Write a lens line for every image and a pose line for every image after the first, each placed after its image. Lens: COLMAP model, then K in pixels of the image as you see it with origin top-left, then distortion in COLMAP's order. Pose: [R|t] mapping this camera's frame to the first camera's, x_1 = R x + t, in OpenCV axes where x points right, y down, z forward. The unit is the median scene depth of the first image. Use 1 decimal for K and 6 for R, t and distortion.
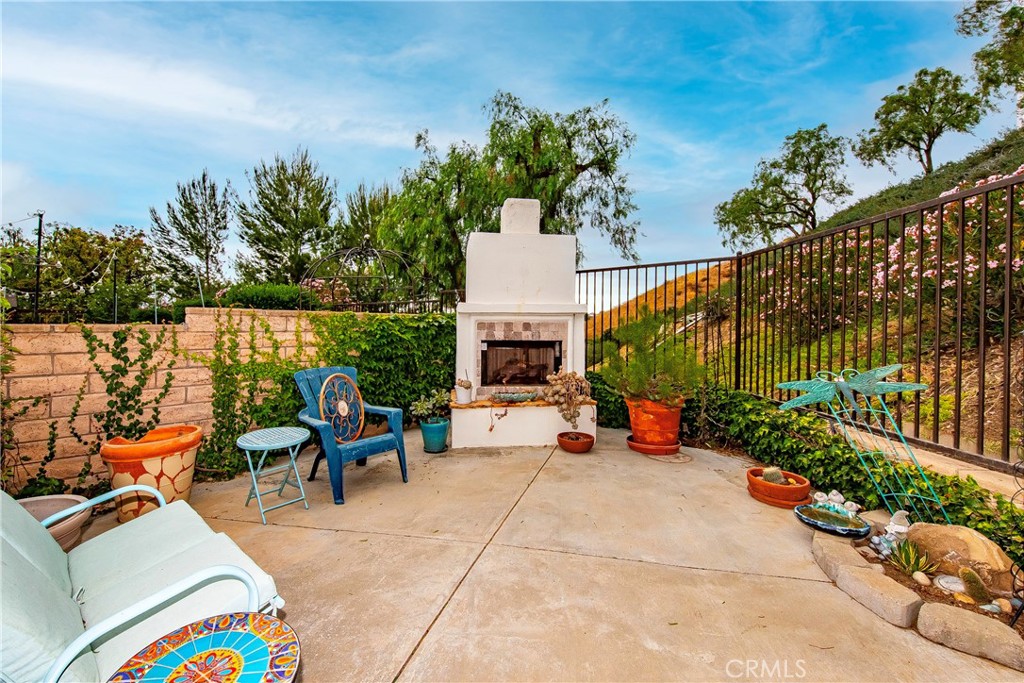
lens RADIAL K [[416.9, 0, 519.5], [0, 416.9, 325.0], [0, 0, 1]] dist [0.001517, -0.000538]
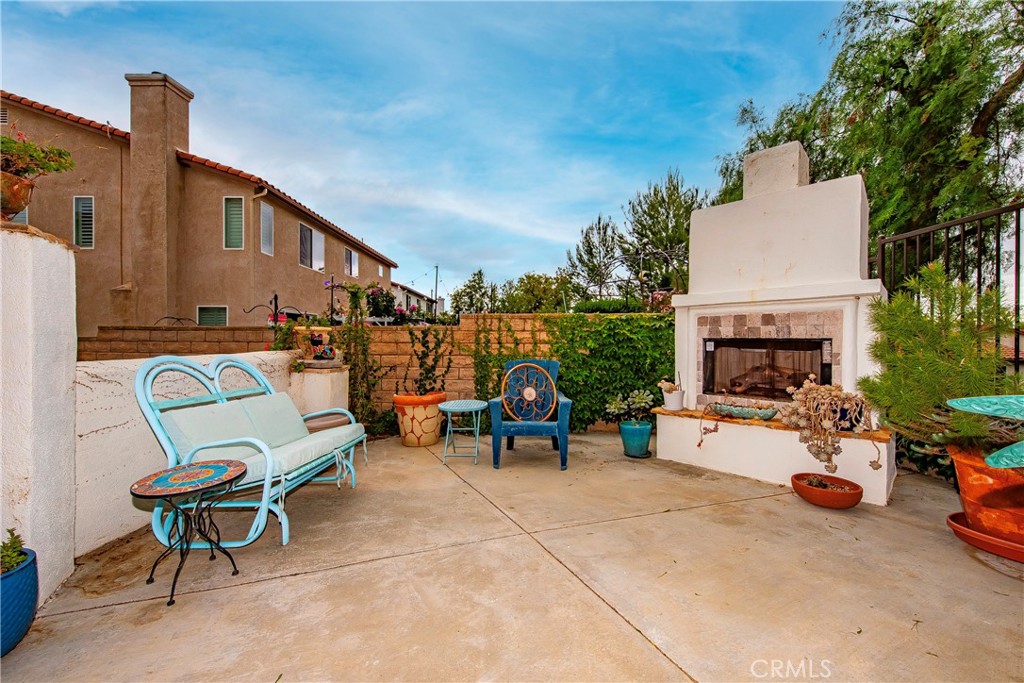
lens RADIAL K [[416.9, 0, 510.8], [0, 416.9, 337.7], [0, 0, 1]] dist [0.001517, -0.000538]
pose [[0.593756, -0.012312, -0.804551, 0.369186], [0.006816, 0.999924, -0.010271, 0.043818], [0.804616, 0.000615, 0.593795, 0.212870]]
